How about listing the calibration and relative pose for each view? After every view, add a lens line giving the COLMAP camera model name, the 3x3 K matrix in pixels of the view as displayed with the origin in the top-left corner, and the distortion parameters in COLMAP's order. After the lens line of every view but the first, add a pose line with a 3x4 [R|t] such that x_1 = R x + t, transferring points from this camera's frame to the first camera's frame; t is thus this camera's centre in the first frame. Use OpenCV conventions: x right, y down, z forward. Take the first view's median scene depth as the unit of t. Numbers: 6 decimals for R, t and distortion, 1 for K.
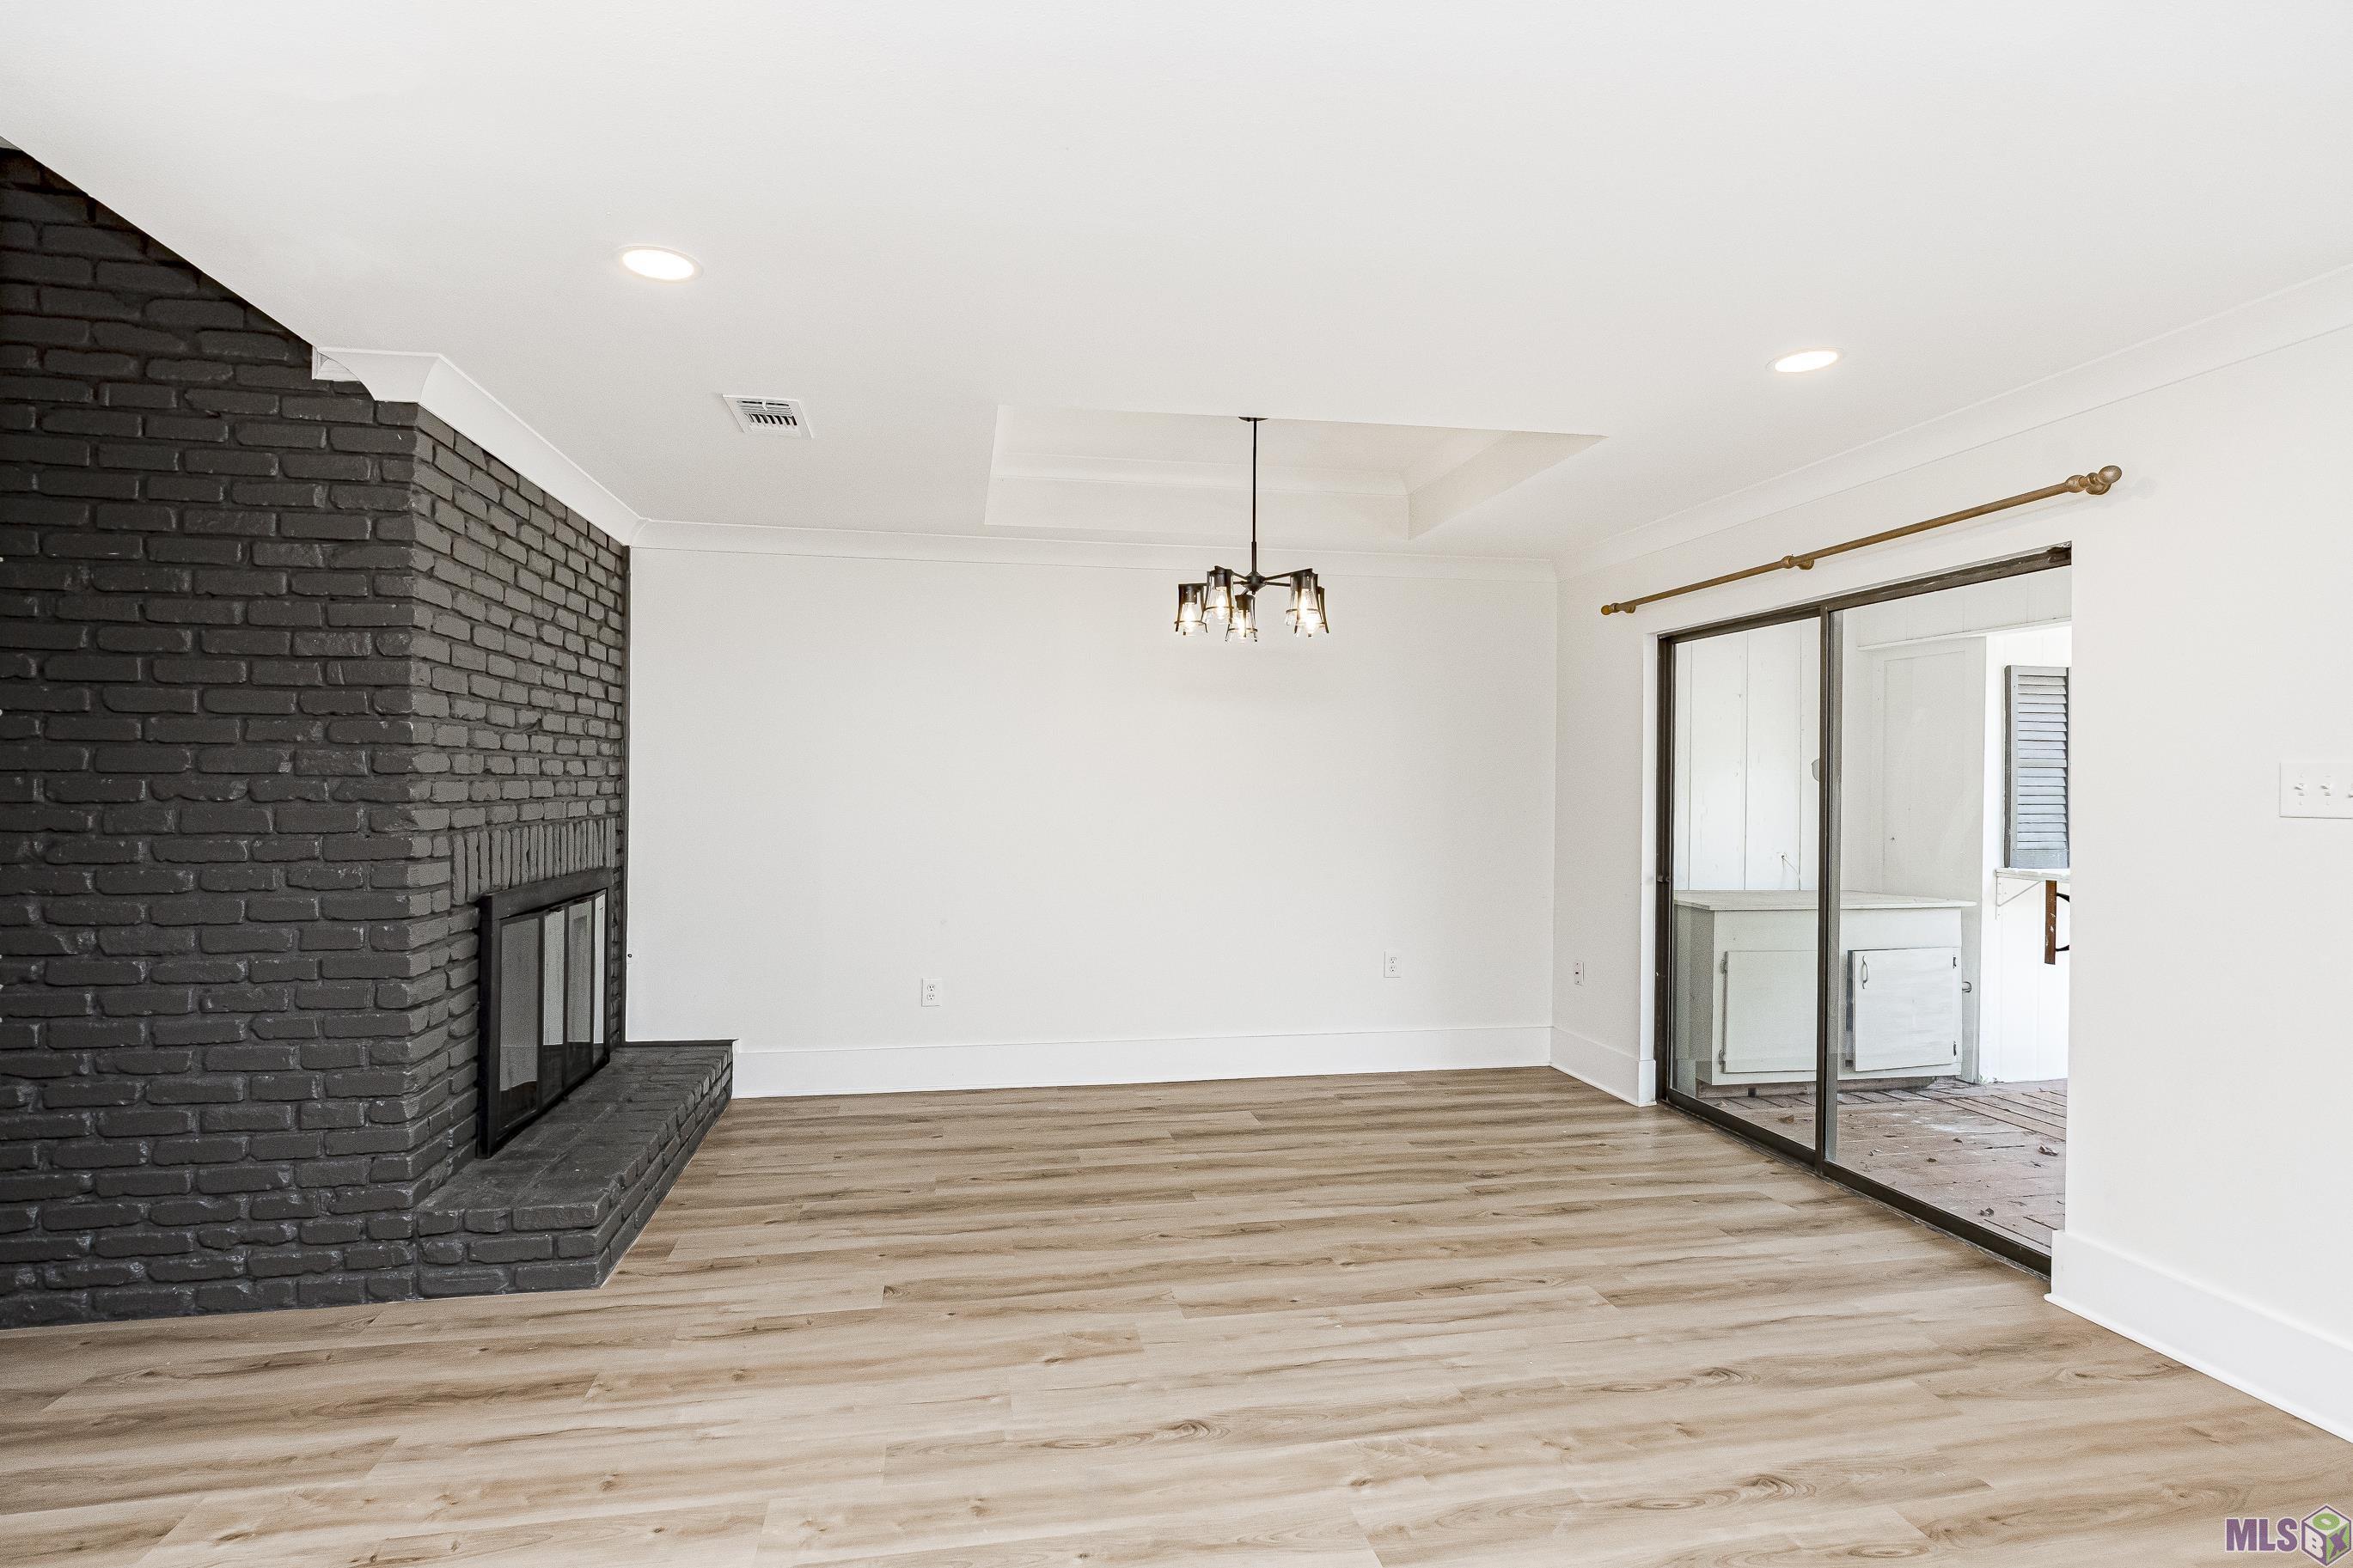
lens RADIAL K [[1092.1, 0, 1175.4], [0, 1092.1, 789.7], [0, 0, 1]] dist [-0.001219, 0.000155]
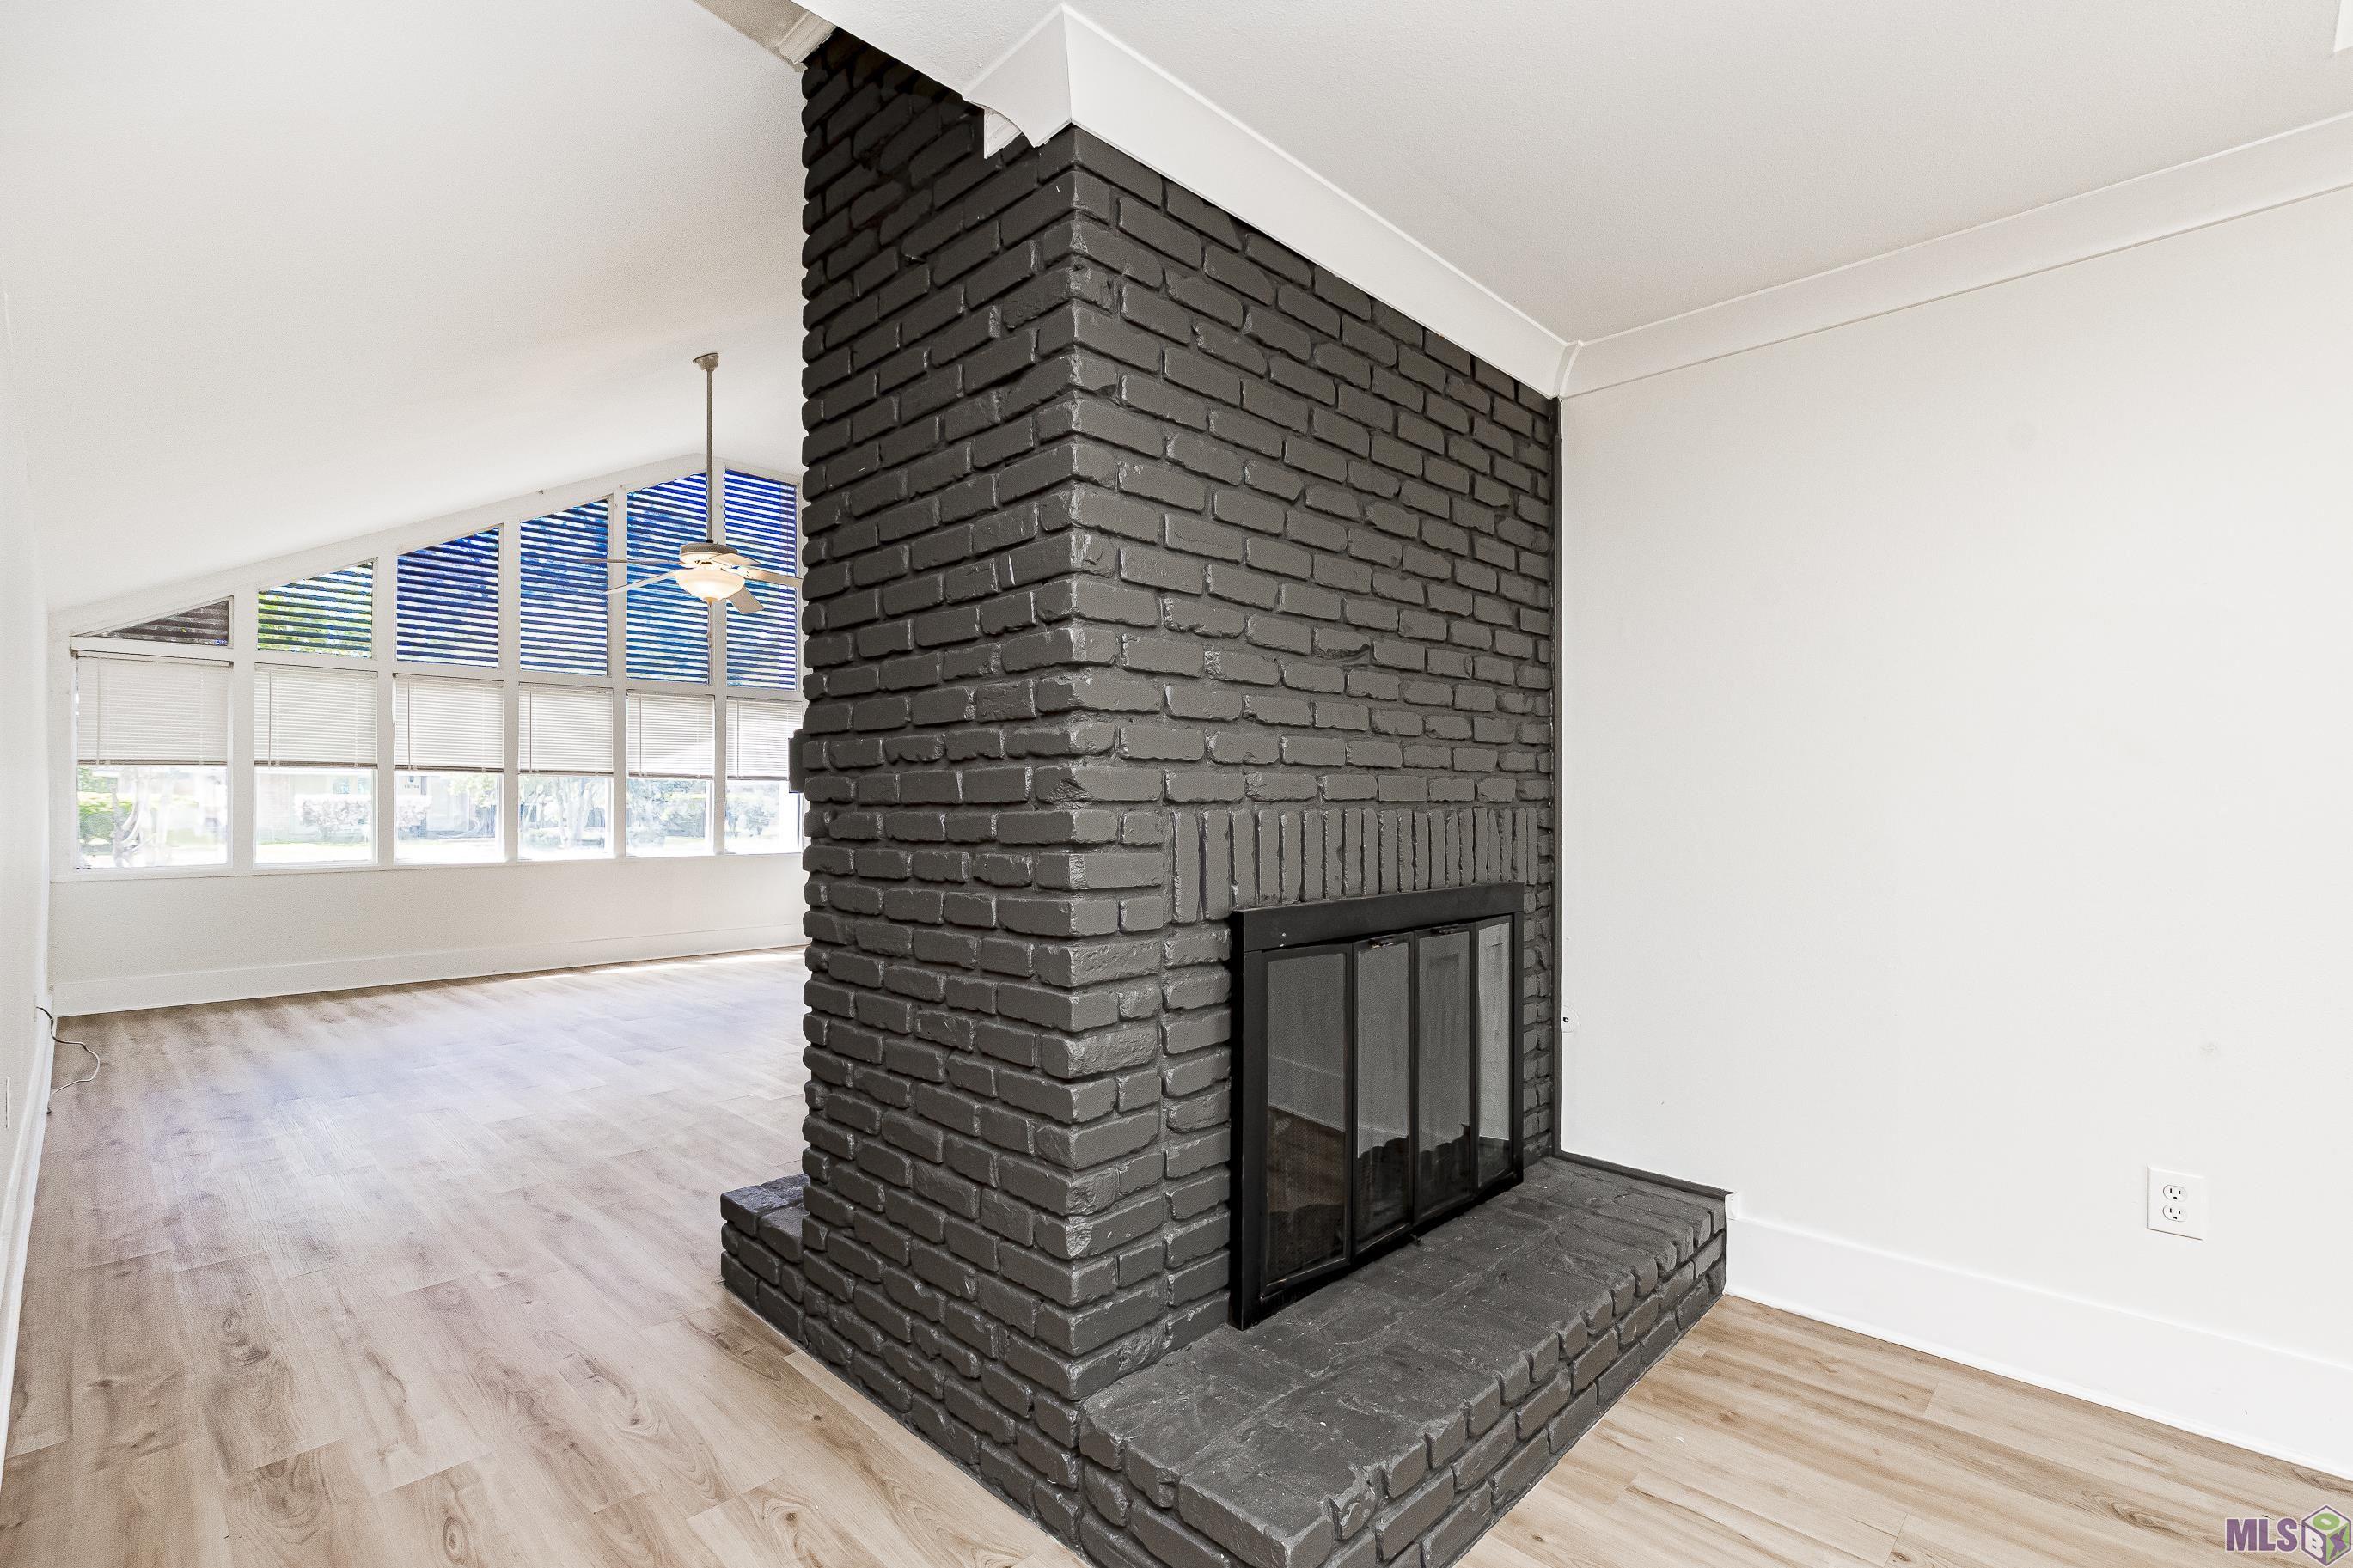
lens RADIAL K [[1092.1, 0, 1175.4], [0, 1092.1, 789.7], [0, 0, 1]] dist [-0.001219, 0.000155]
pose [[0.569240, -0.018245, -0.821969, -0.117925], [-0.000632, 0.999744, -0.022629, 0.037363], [0.822171, 0.013401, 0.569082, 0.555611]]
